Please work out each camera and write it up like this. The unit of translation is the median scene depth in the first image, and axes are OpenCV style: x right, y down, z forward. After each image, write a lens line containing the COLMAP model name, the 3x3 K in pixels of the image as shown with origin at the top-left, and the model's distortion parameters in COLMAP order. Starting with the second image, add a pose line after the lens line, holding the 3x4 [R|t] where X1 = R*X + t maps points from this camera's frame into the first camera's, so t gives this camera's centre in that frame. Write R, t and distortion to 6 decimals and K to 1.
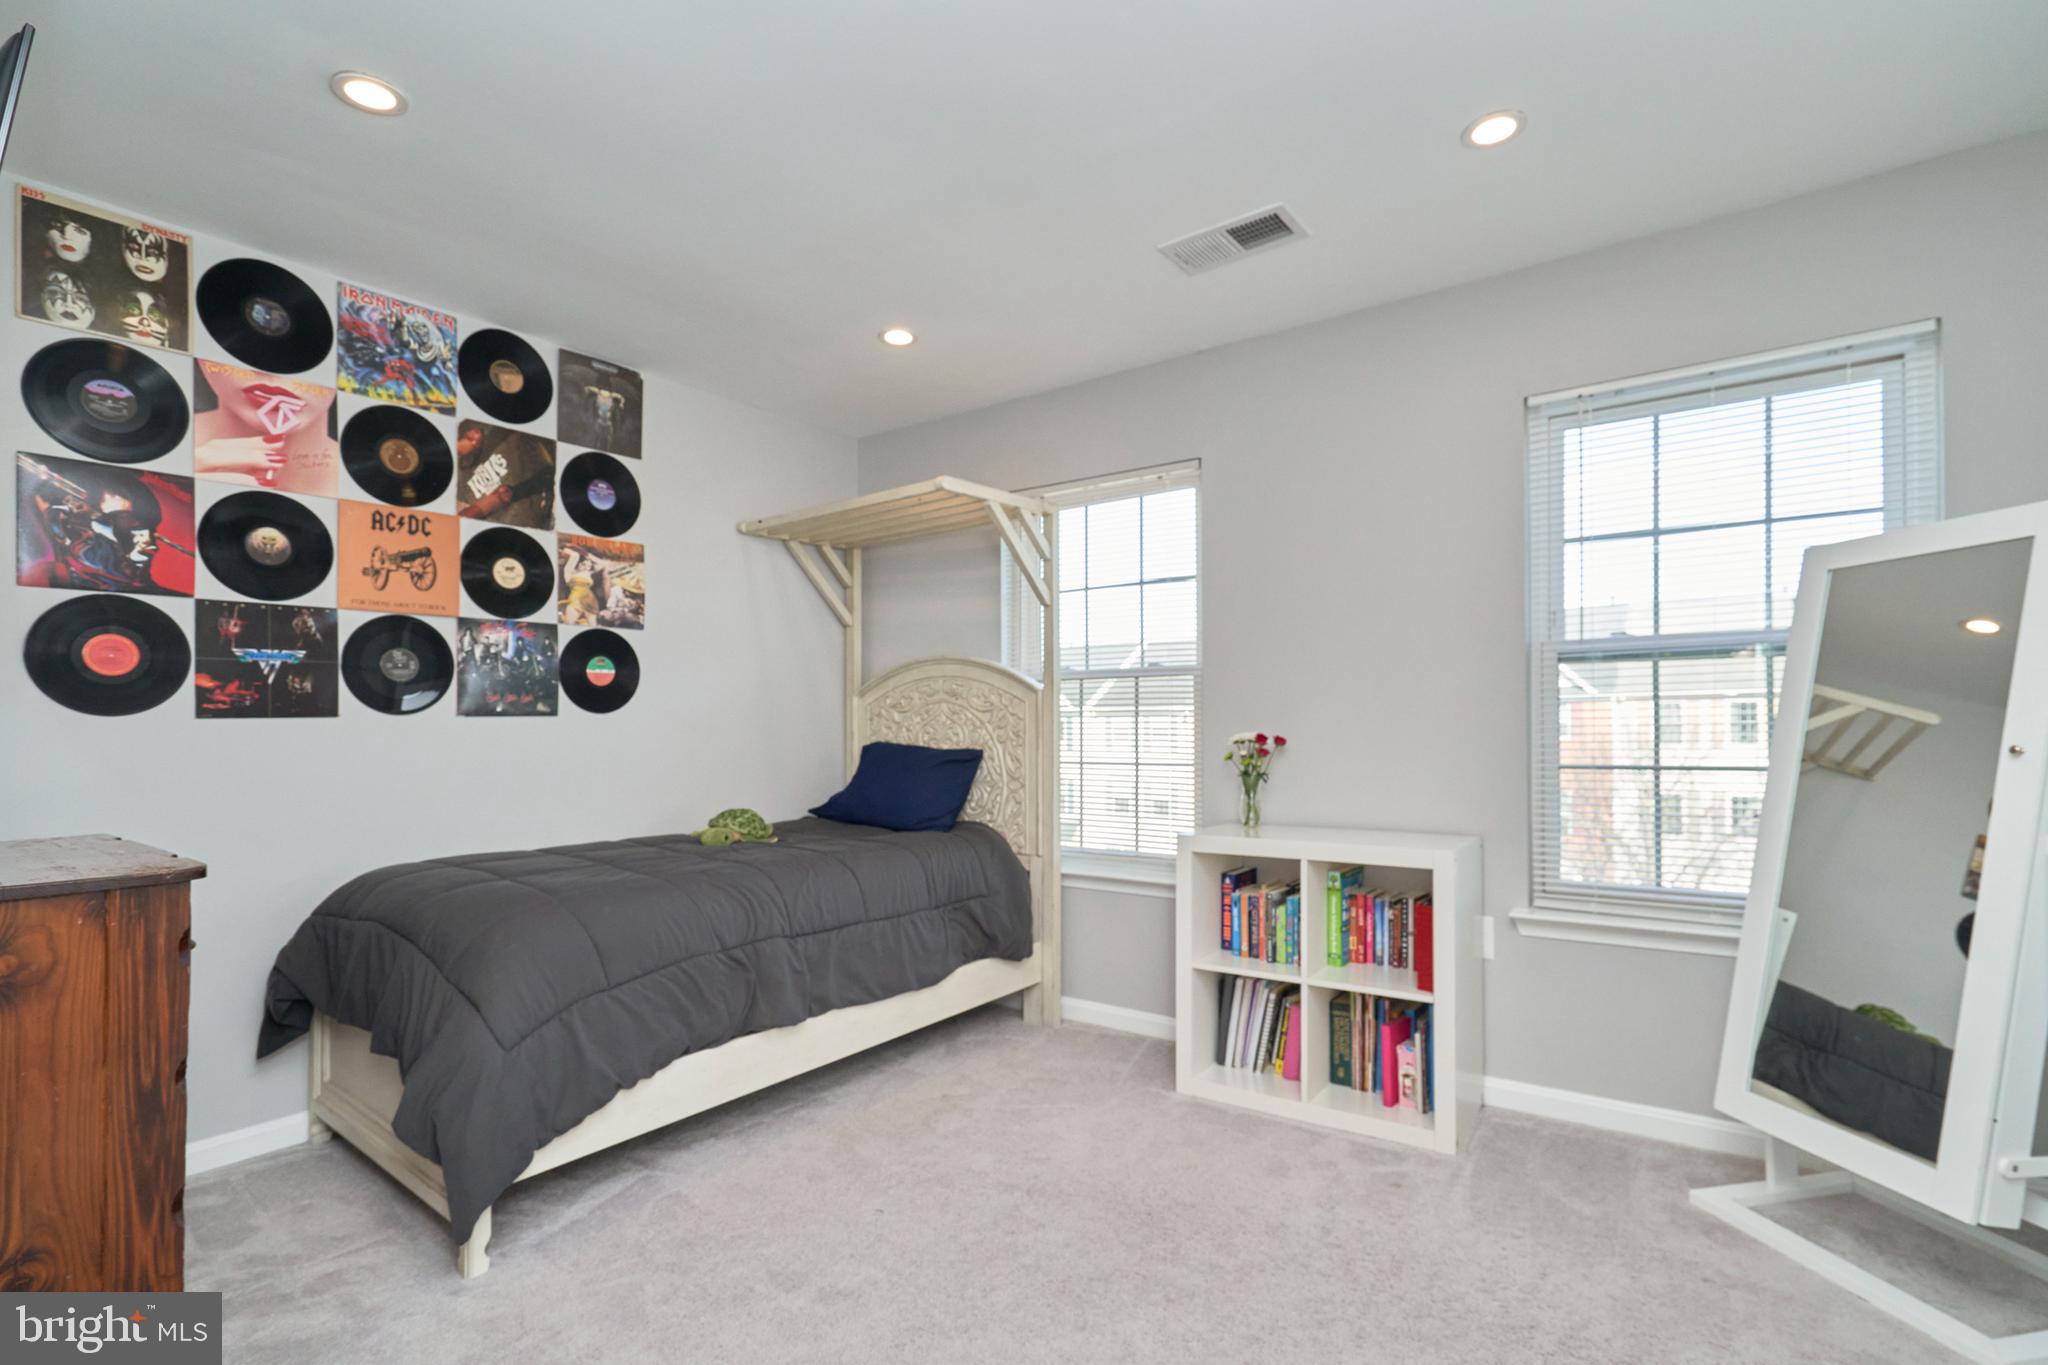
lens RADIAL K [[953.6, 0, 1038.0], [0, 953.6, 703.6], [0, 0, 1]] dist [-0.001462, 0.001500]
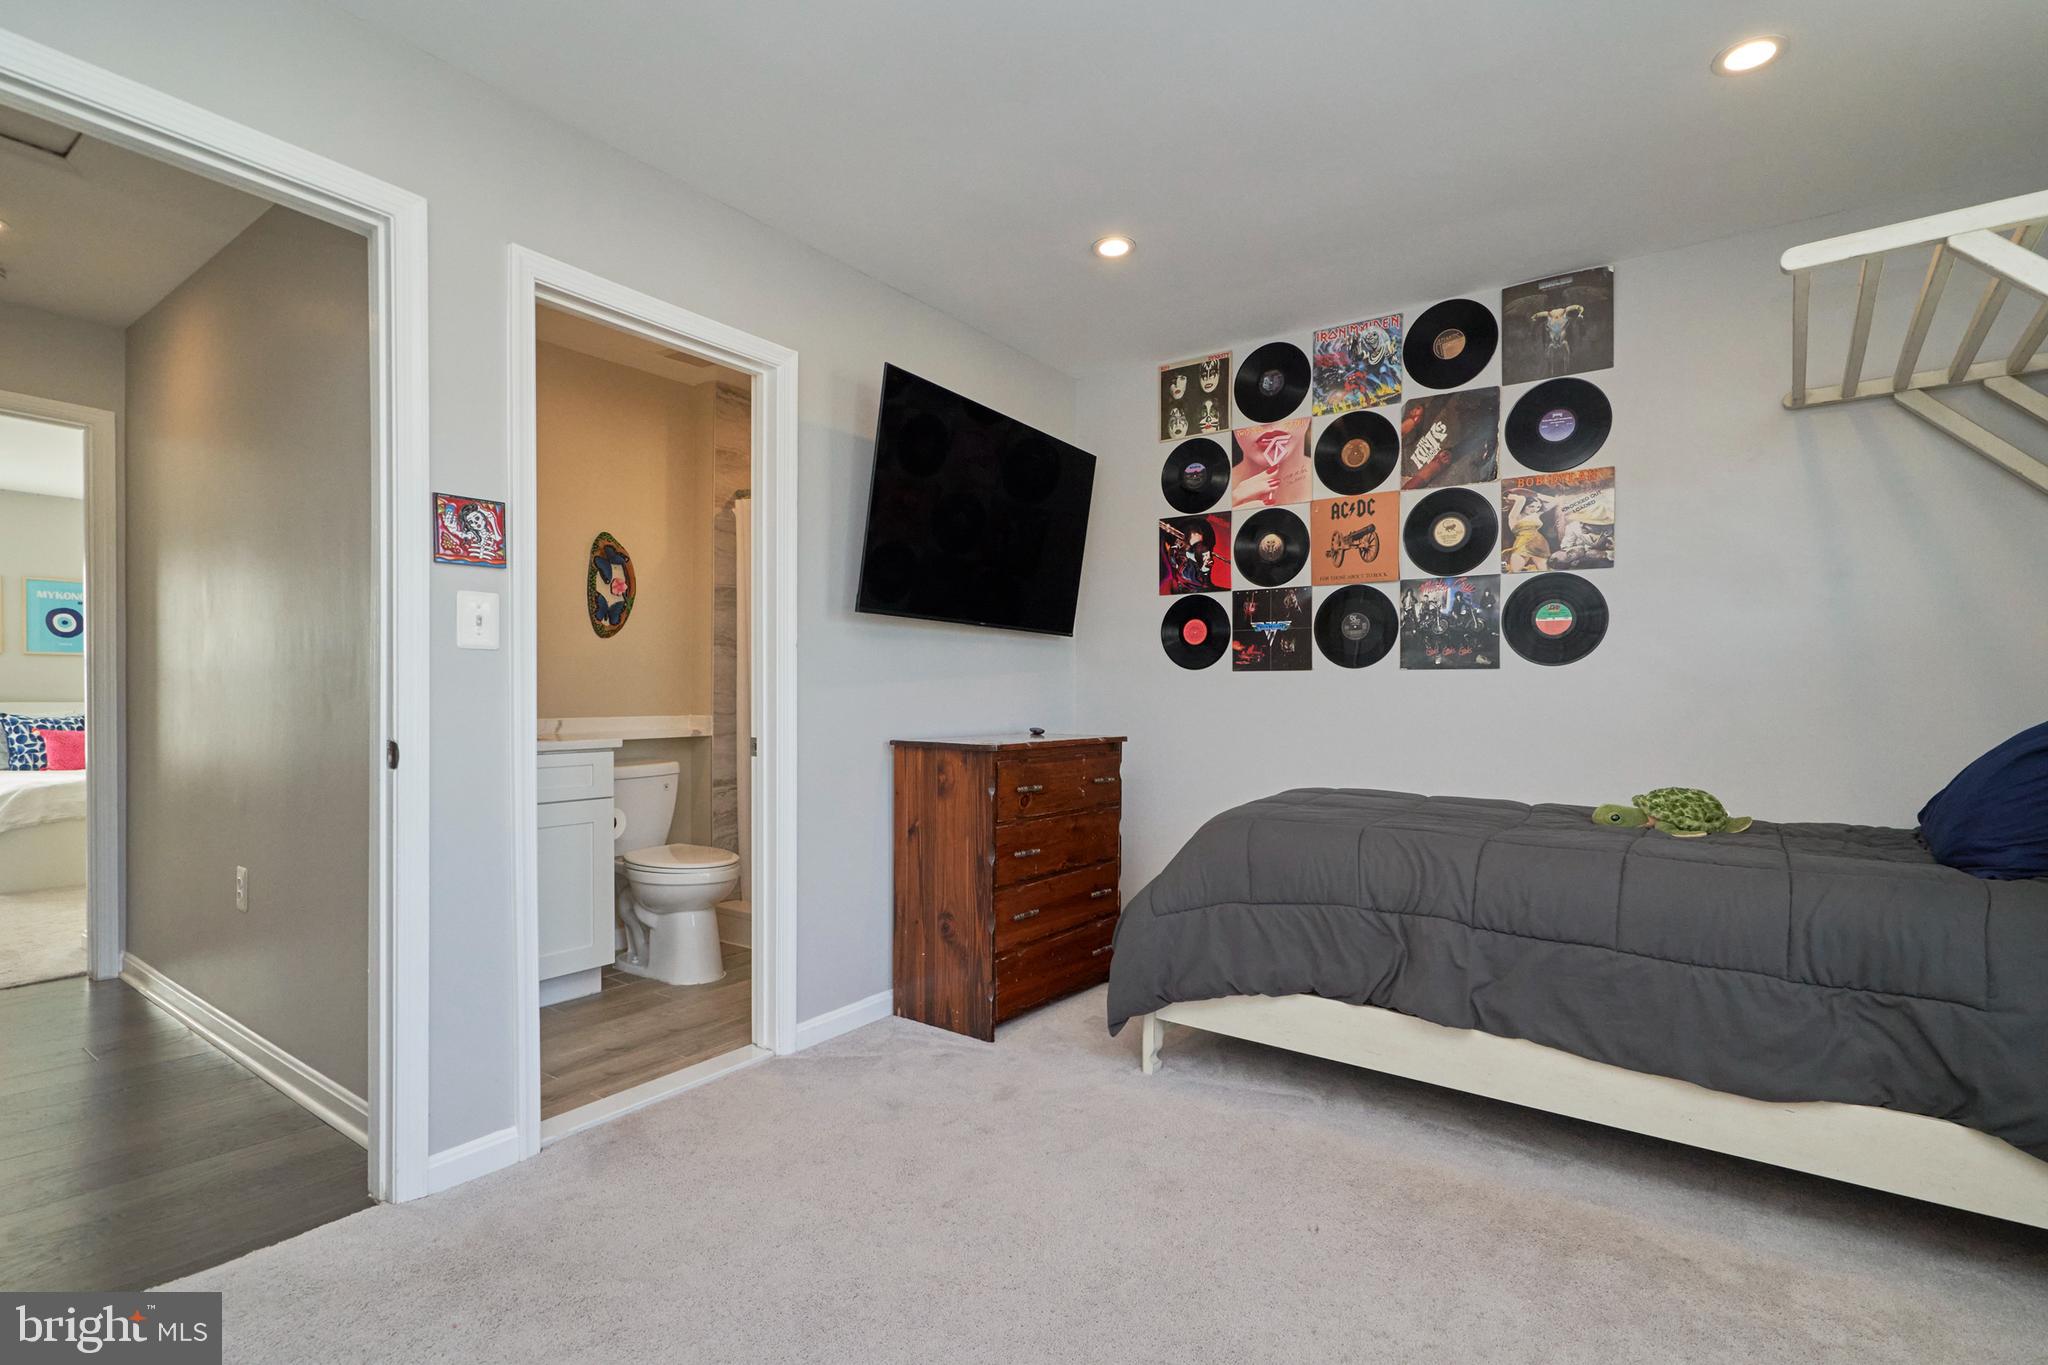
lens RADIAL K [[953.6, 0, 1007.3], [0, 953.6, 690.4], [0, 0, 1]] dist [-0.001462, 0.001500]
pose [[-0.004396, 0.007482, -0.999962, 0.537013], [0.007170, 0.999947, 0.007450, 0.027707], [0.999965, -0.007137, -0.004449, 0.563705]]
